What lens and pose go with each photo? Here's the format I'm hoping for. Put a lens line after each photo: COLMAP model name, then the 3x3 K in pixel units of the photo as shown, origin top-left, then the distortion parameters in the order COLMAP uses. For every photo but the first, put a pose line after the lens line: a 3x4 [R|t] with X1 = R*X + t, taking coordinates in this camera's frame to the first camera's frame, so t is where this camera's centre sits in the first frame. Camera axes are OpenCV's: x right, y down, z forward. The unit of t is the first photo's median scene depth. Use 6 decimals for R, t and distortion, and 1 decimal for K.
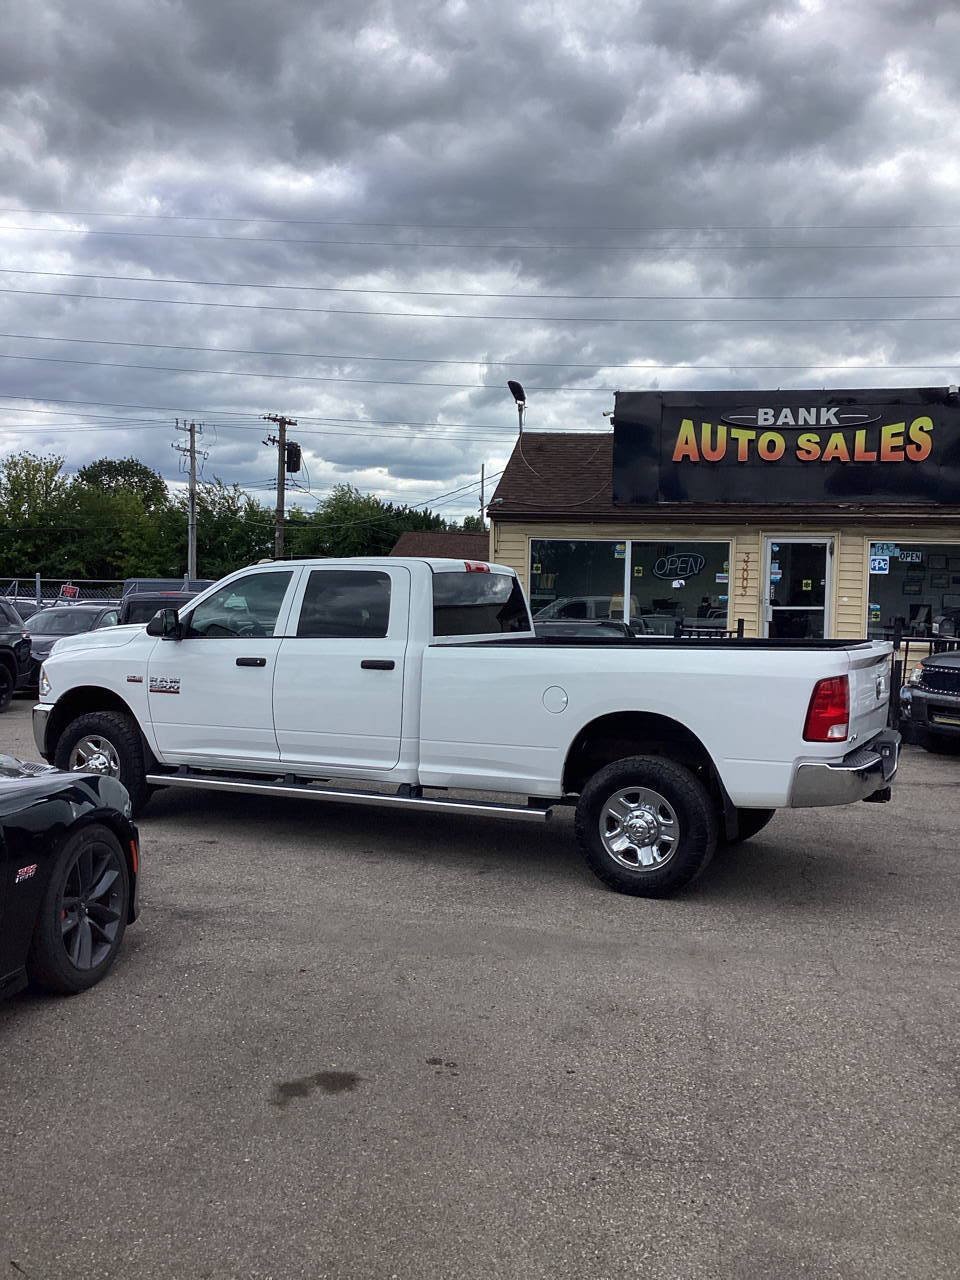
lens RADIAL K [[1422.9, 0, 322.4], [0, 1422.9, 609.2], [0, 0, 1]] dist [0.384620, -0.840040]
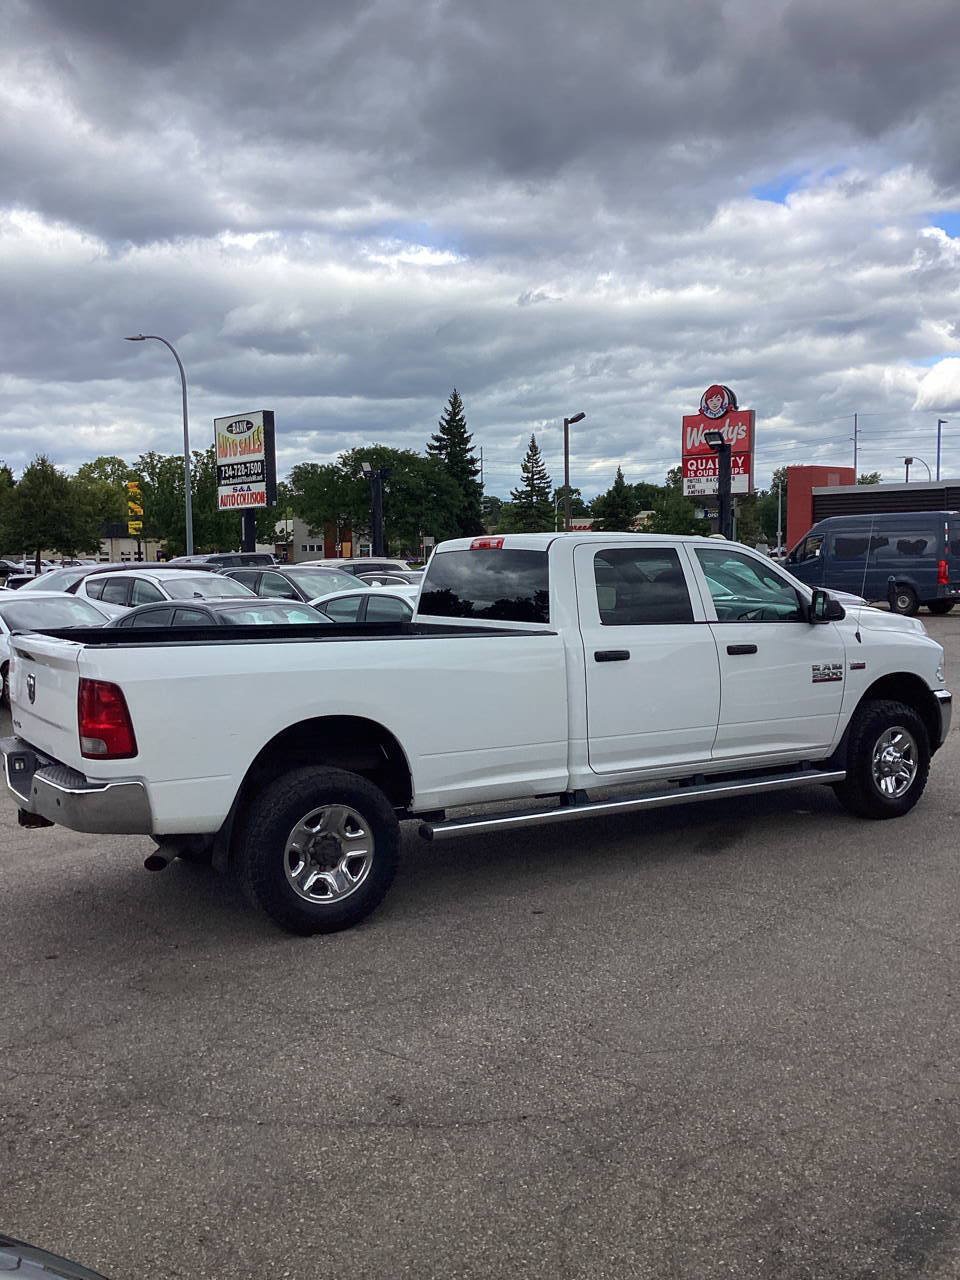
lens RADIAL K [[1193.1, 0, 480.0], [0, 1193.1, 640.0], [0, 0, 1]] dist [0.097537, -0.168979]
pose [[-0.602203, 0.049806, -0.796788, 0.432124], [-0.004596, 0.997819, 0.065846, -0.011486], [0.798329, 0.043314, -0.600661, 0.911340]]
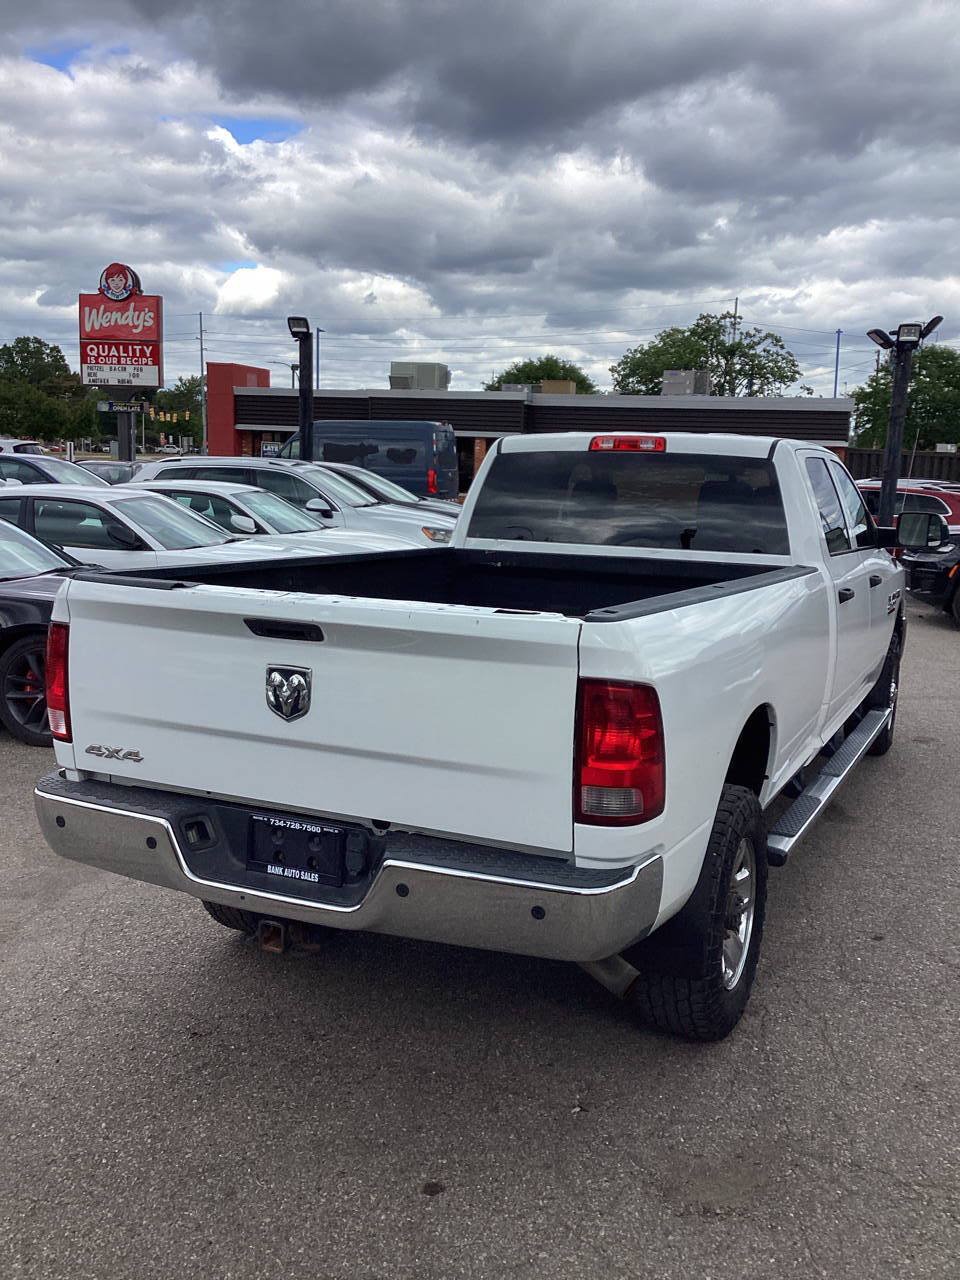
lens RADIAL K [[1193.1, 0, 480.0], [0, 1193.1, 640.0], [0, 0, 1]] dist [0.097537, -0.168979]
pose [[-0.068084, 0.131917, -0.988920, 0.407834], [-0.037637, 0.990175, 0.134676, -0.007333], [0.996969, 0.046389, -0.062450, 0.611410]]
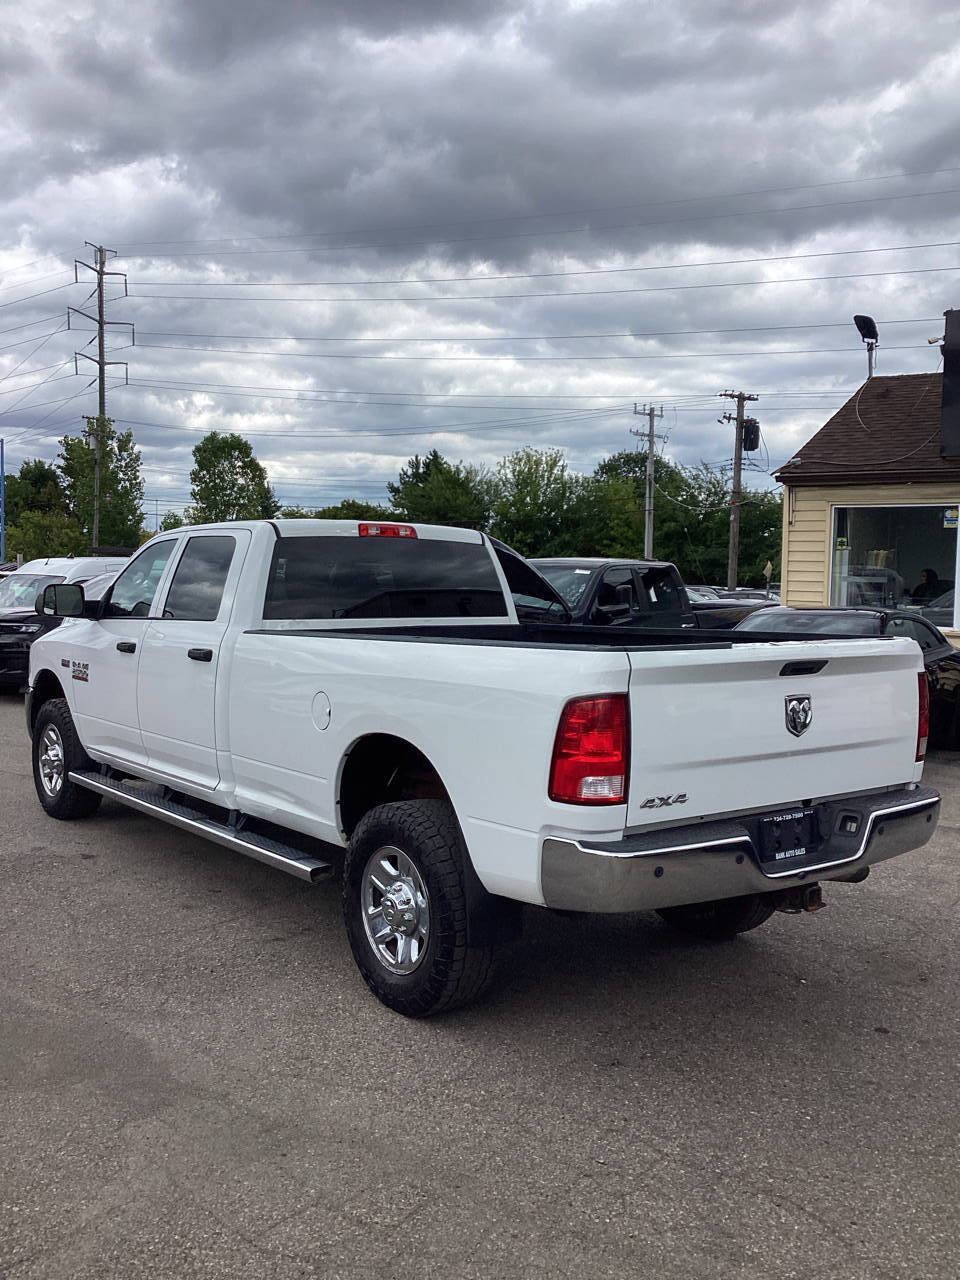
lens RADIAL K [[1193.1, 0, 480.0], [0, 1193.1, 640.0], [0, 0, 1]] dist [0.097537, -0.168979]
pose [[0.872023, 0.024986, -0.488827, 0.281657], [-0.009764, 0.999385, 0.033665, 0.004437], [0.489368, -0.024583, 0.871731, 0.295322]]
